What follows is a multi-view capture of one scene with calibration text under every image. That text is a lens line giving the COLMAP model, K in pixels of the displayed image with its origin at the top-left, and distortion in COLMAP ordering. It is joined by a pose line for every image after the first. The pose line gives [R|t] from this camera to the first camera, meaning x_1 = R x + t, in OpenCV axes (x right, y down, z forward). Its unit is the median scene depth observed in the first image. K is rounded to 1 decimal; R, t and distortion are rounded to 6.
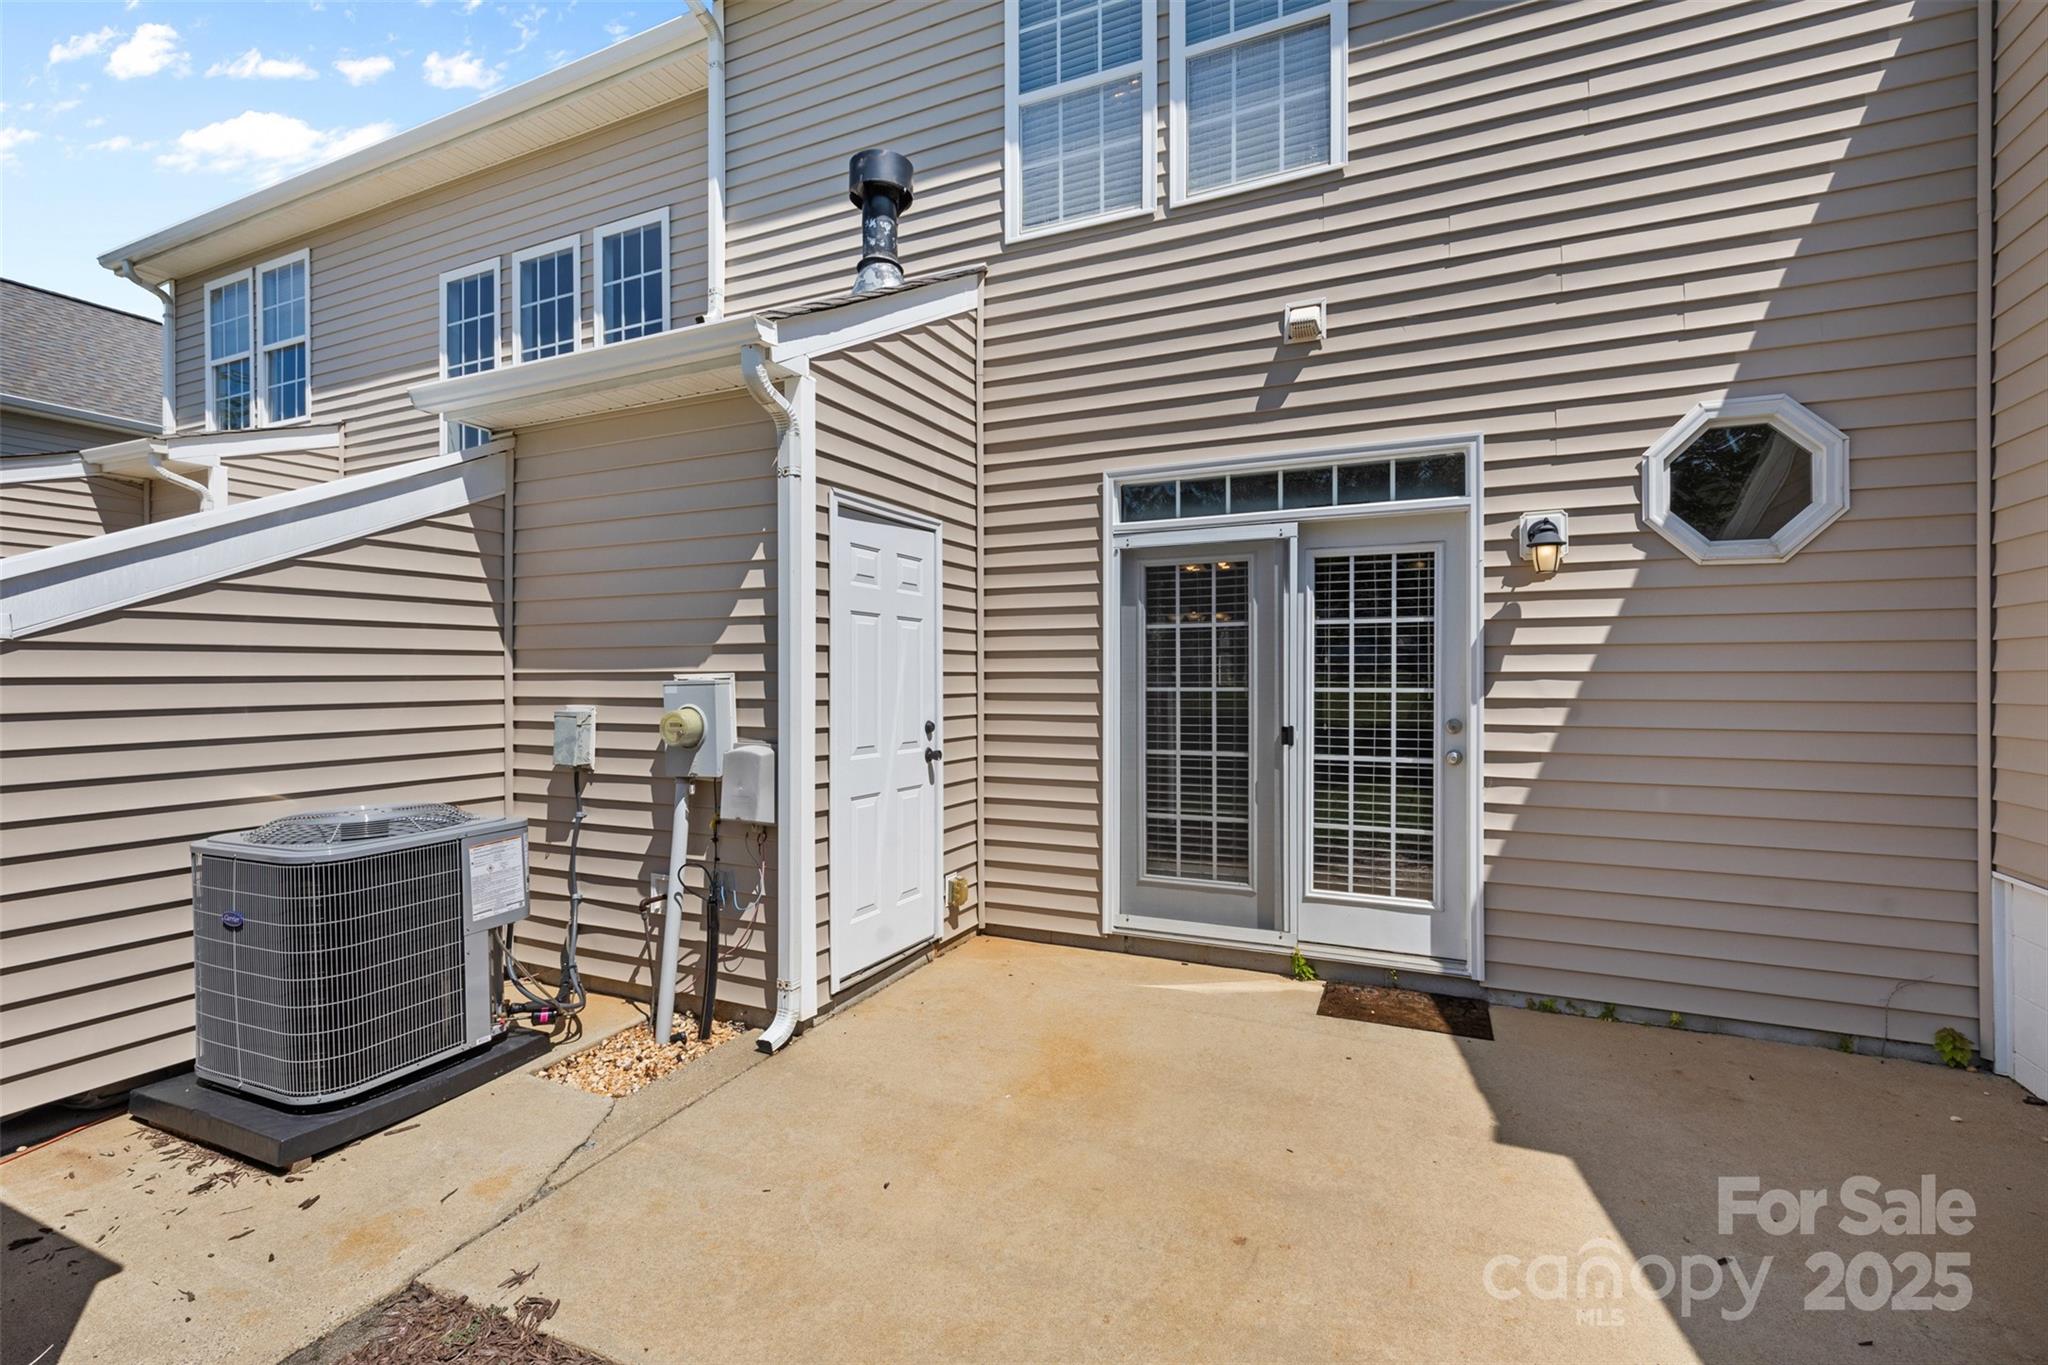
lens RADIAL K [[916.3, 0, 1019.7], [0, 916.3, 680.8], [0, 0, 1]] dist [0.007579, -0.002205]
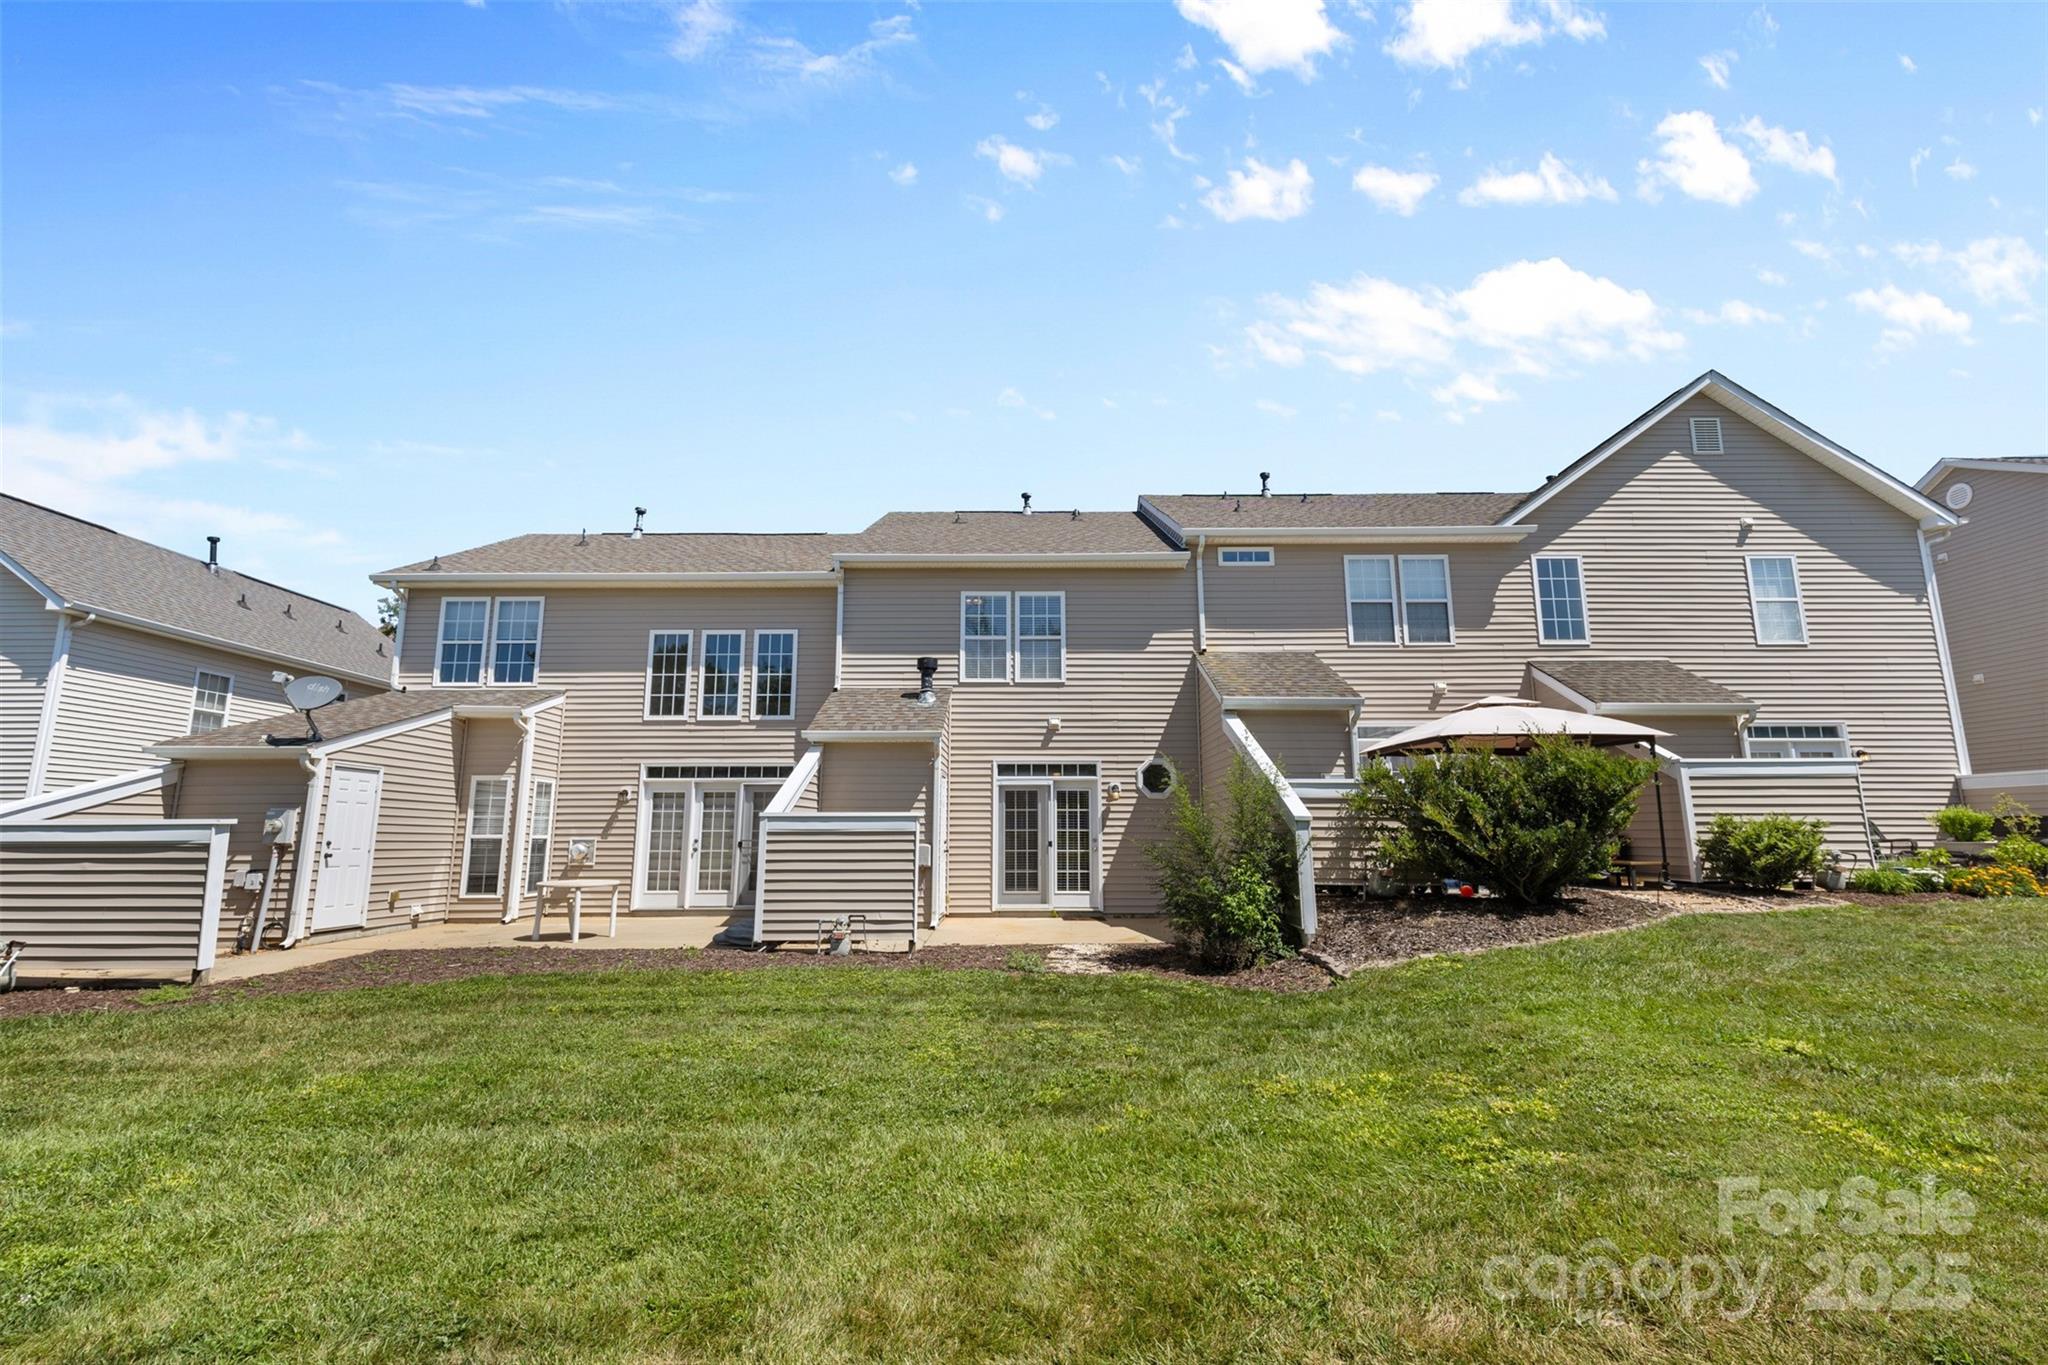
lens RADIAL K [[916.3, 0, 1023.3], [0, 916.3, 677.5], [0, 0, 1]] dist [0.007579, -0.002205]
pose [[0.905667, 0.075599, 0.417195, -1.279596], [-0.000665, 0.984228, -0.176906, 0.054523], [-0.423989, 0.159940, 0.891433, -2.107398]]
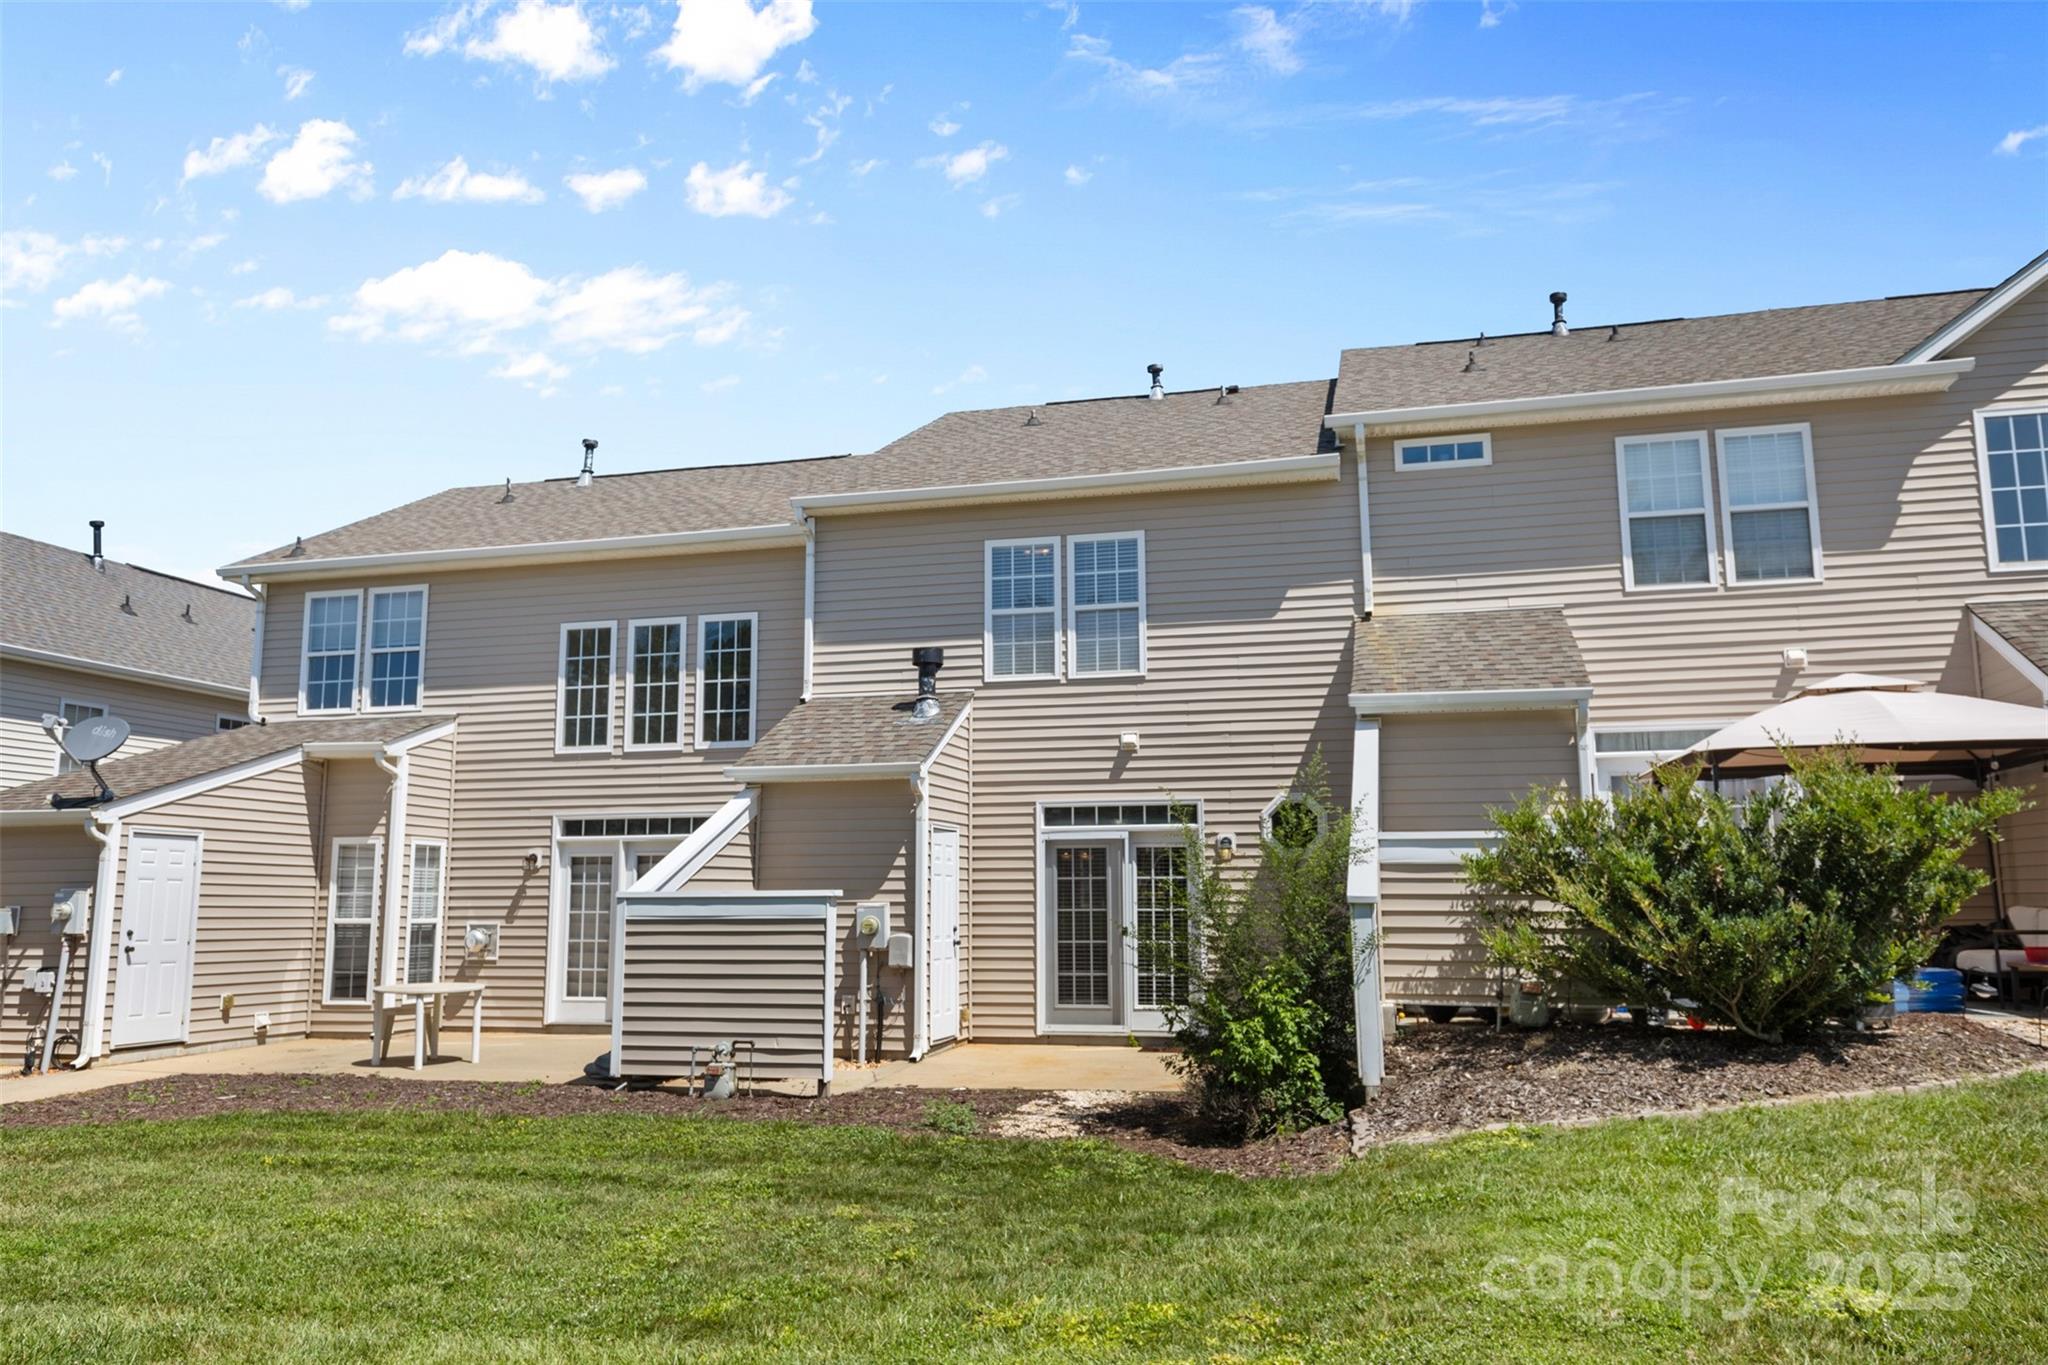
lens RADIAL K [[1502.2, 0, 1024.5], [0, 1502.2, 670.5], [0, 0, 1]] dist [-0.004603, -0.000430]
pose [[0.981795, 0.027396, 0.187957, -0.630108], [0.002604, 0.987509, -0.157539, 0.010016], [-0.189926, 0.155160, 0.969460, -2.511866]]
